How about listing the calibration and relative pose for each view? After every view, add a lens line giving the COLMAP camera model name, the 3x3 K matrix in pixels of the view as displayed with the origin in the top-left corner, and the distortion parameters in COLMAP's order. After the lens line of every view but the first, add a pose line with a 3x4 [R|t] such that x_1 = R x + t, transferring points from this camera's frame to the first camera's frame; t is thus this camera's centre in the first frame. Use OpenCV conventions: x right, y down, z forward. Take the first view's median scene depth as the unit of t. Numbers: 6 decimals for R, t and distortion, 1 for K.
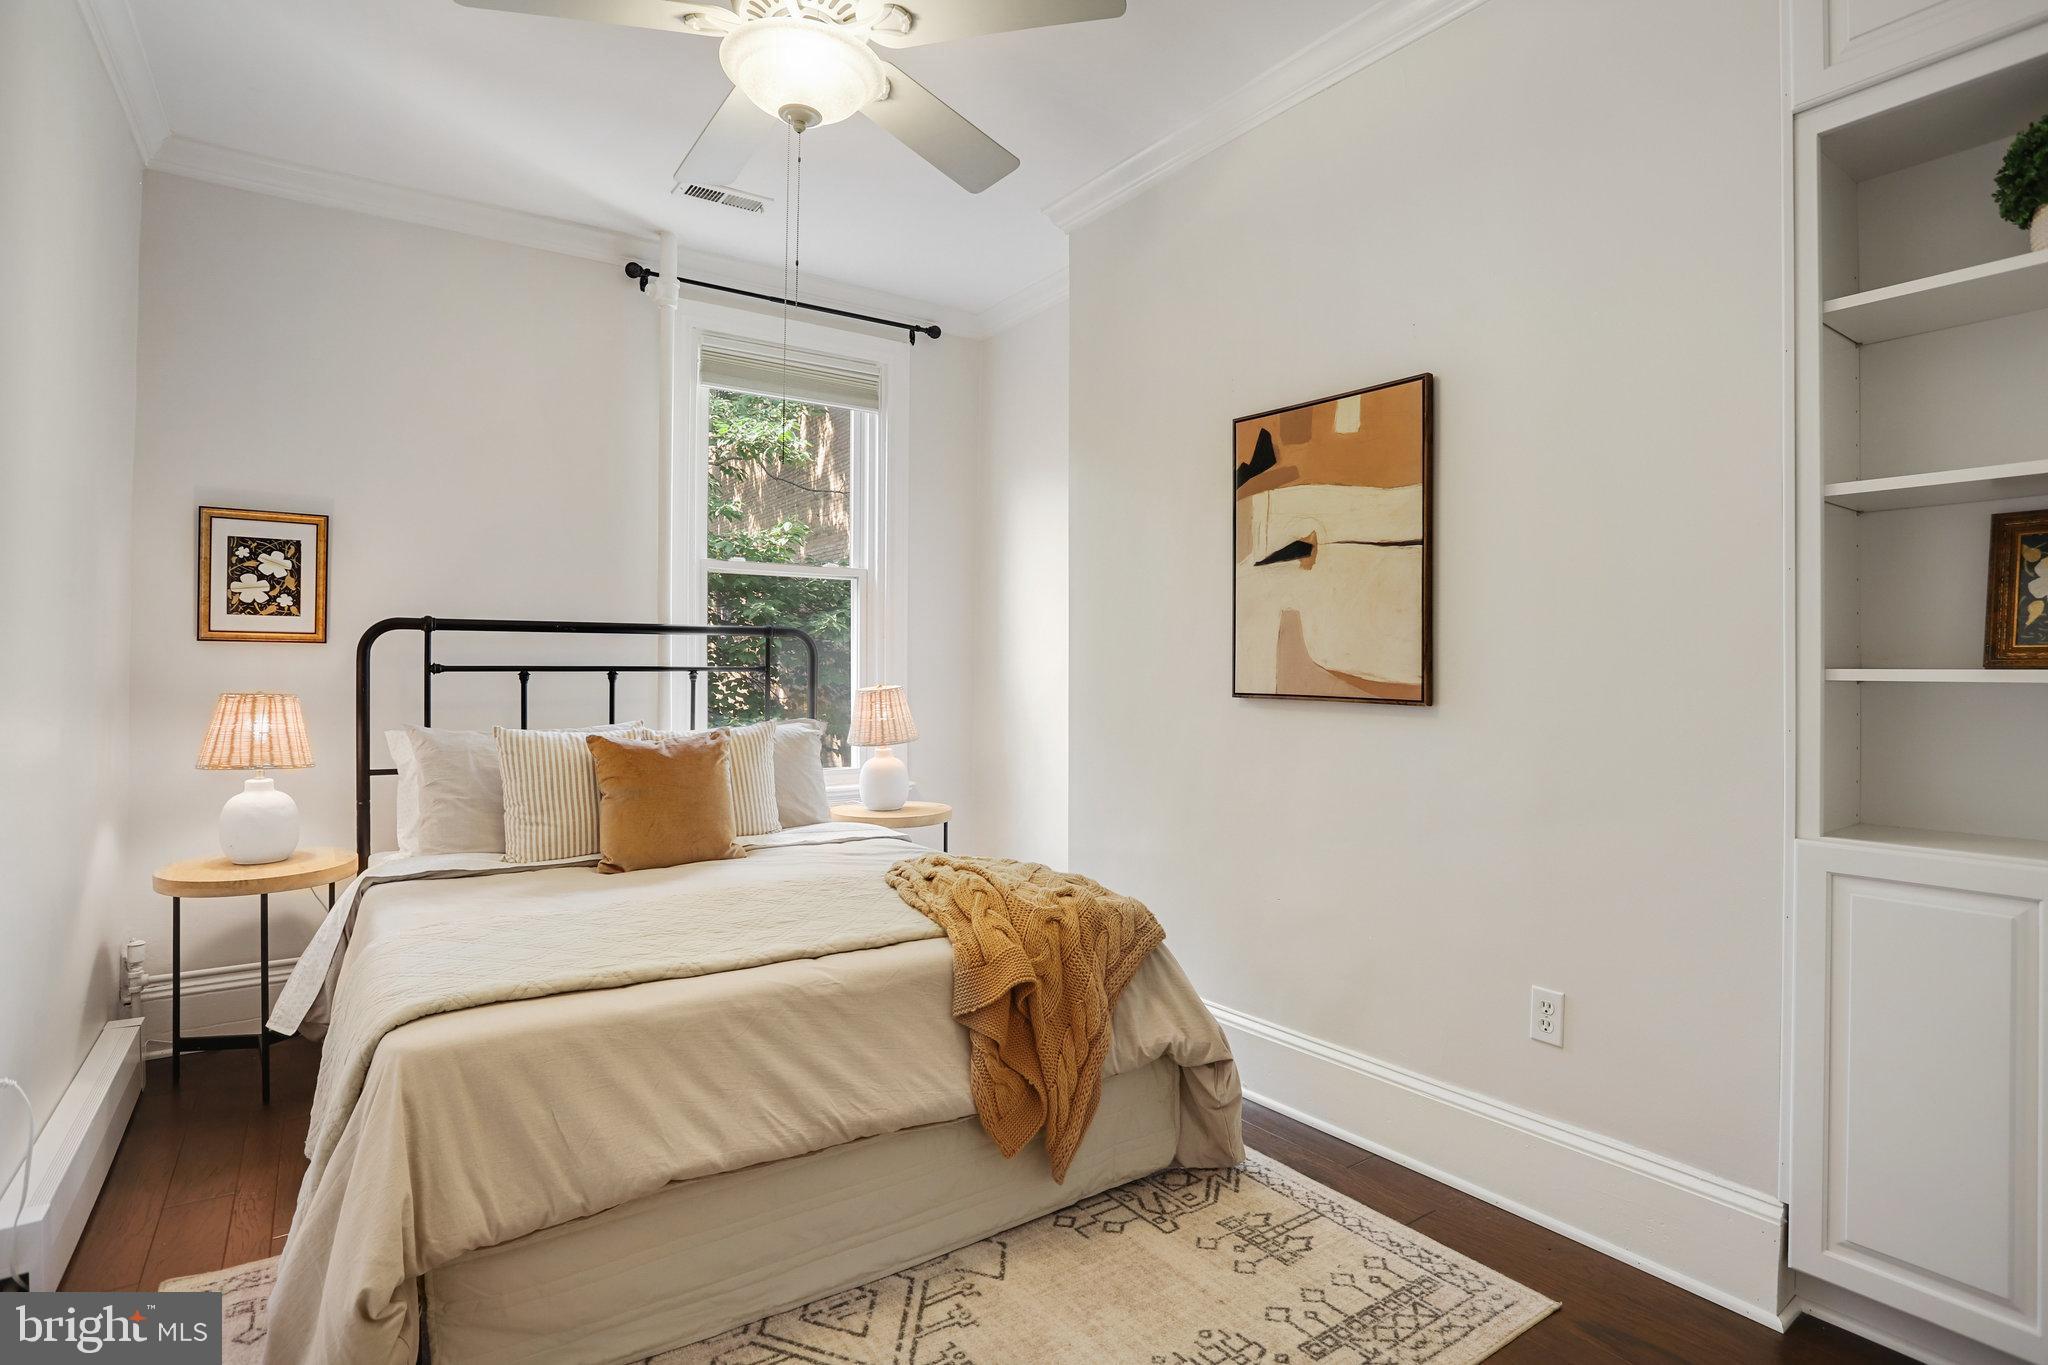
lens RADIAL K [[1030.8, 0, 1027.1], [0, 1030.8, 676.1], [0, 0, 1]] dist [-0.058282, 0.029822]
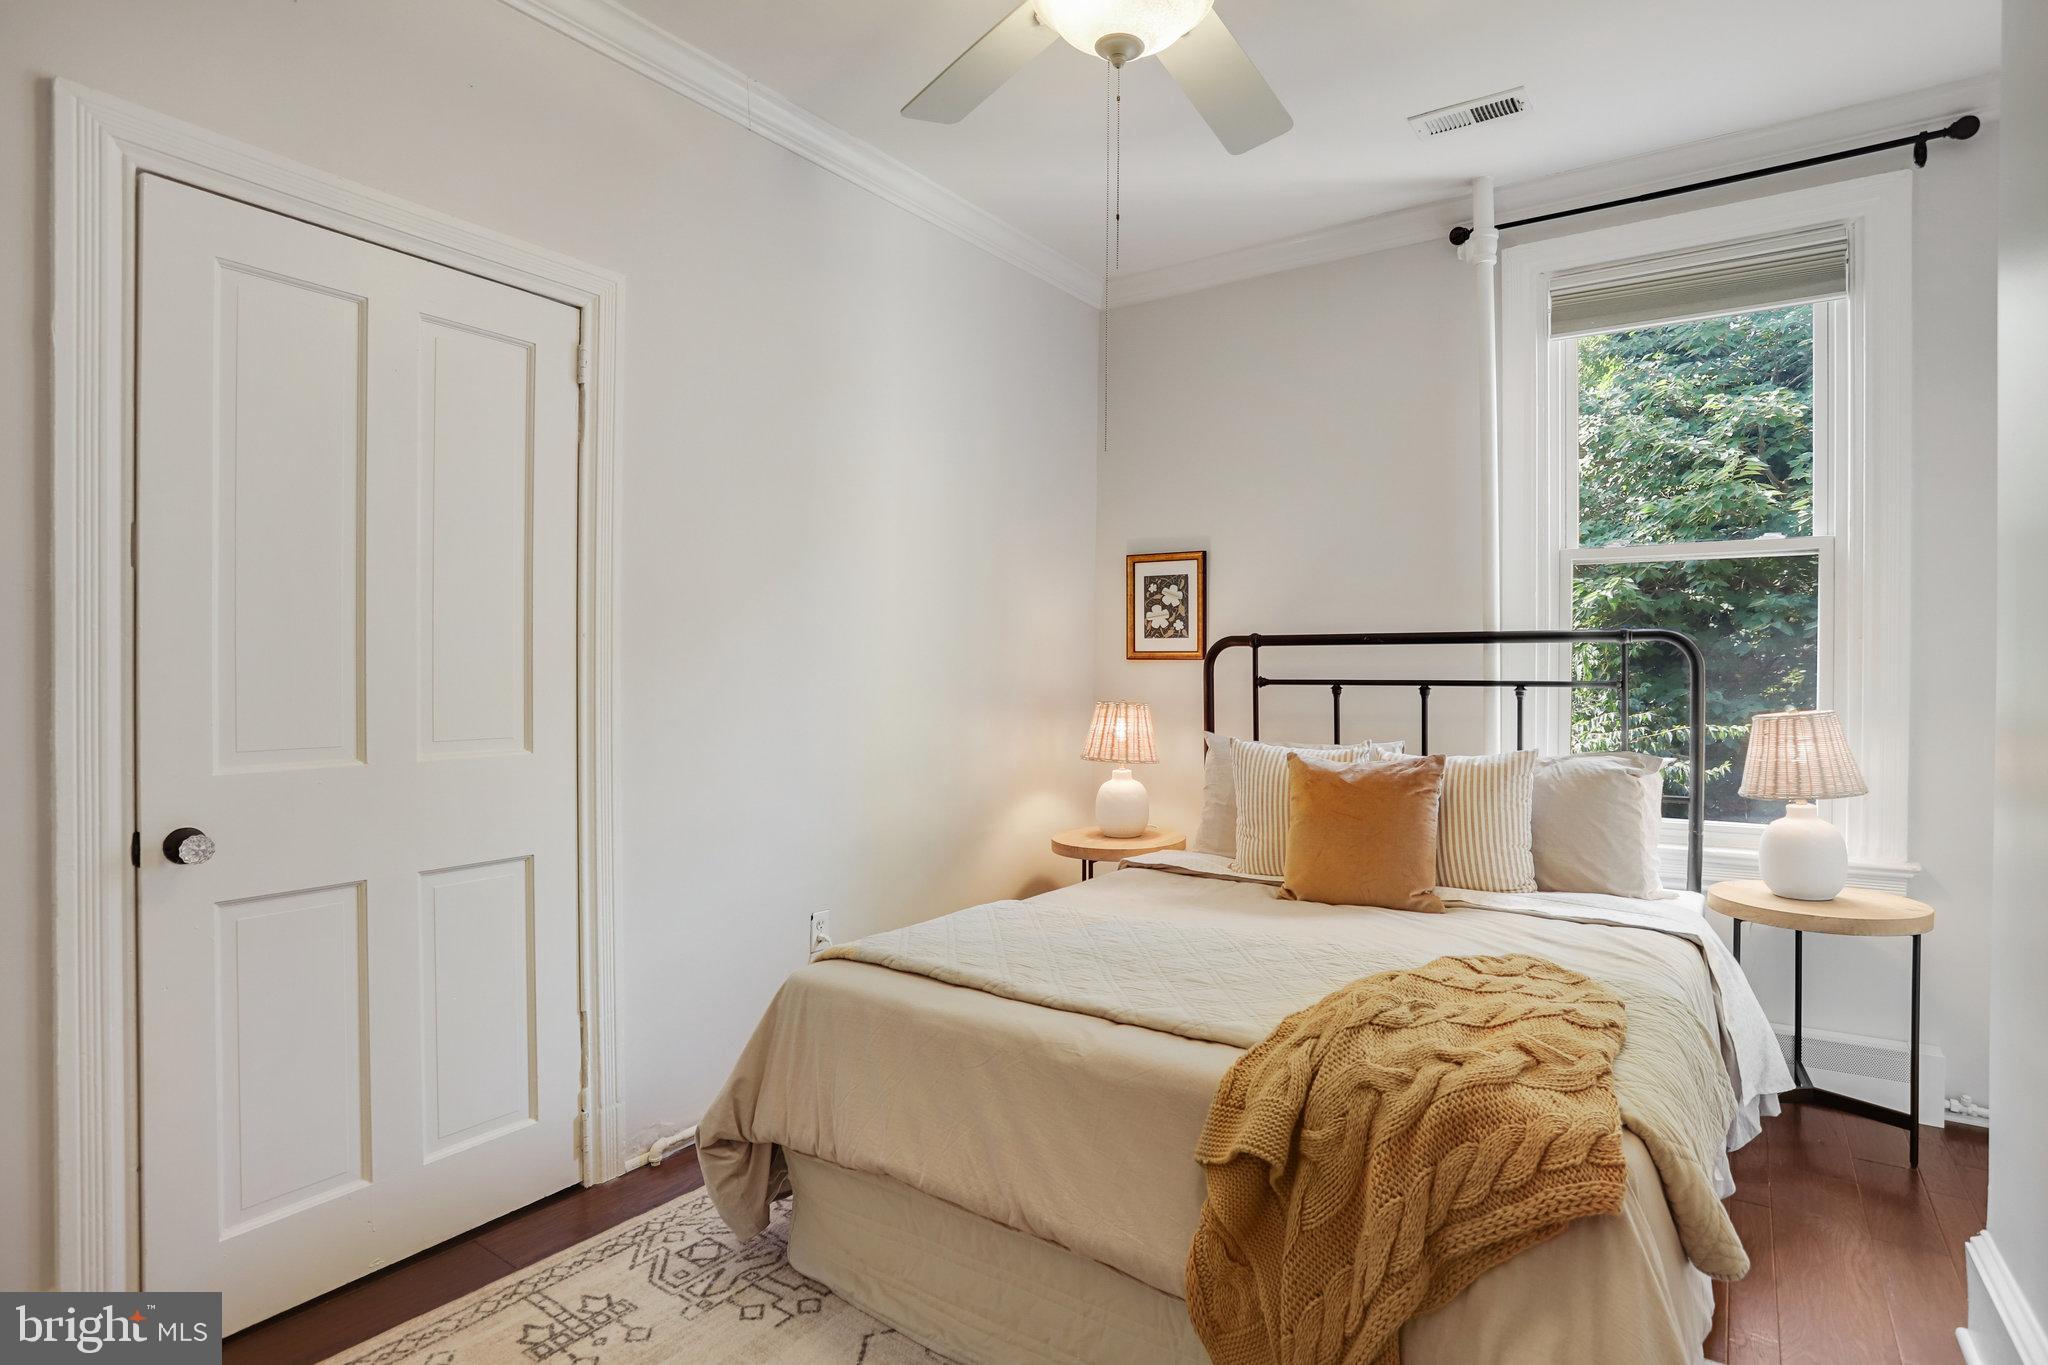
lens RADIAL K [[1030.8, 0, 1027.1], [0, 1030.8, 676.1], [0, 0, 1]] dist [-0.058282, 0.029822]
pose [[0.373829, 0.000470, -0.927497, 0.344656], [-0.009315, 0.999951, -0.003248, -0.007900], [0.927451, 0.009854, 0.373815, 0.371163]]
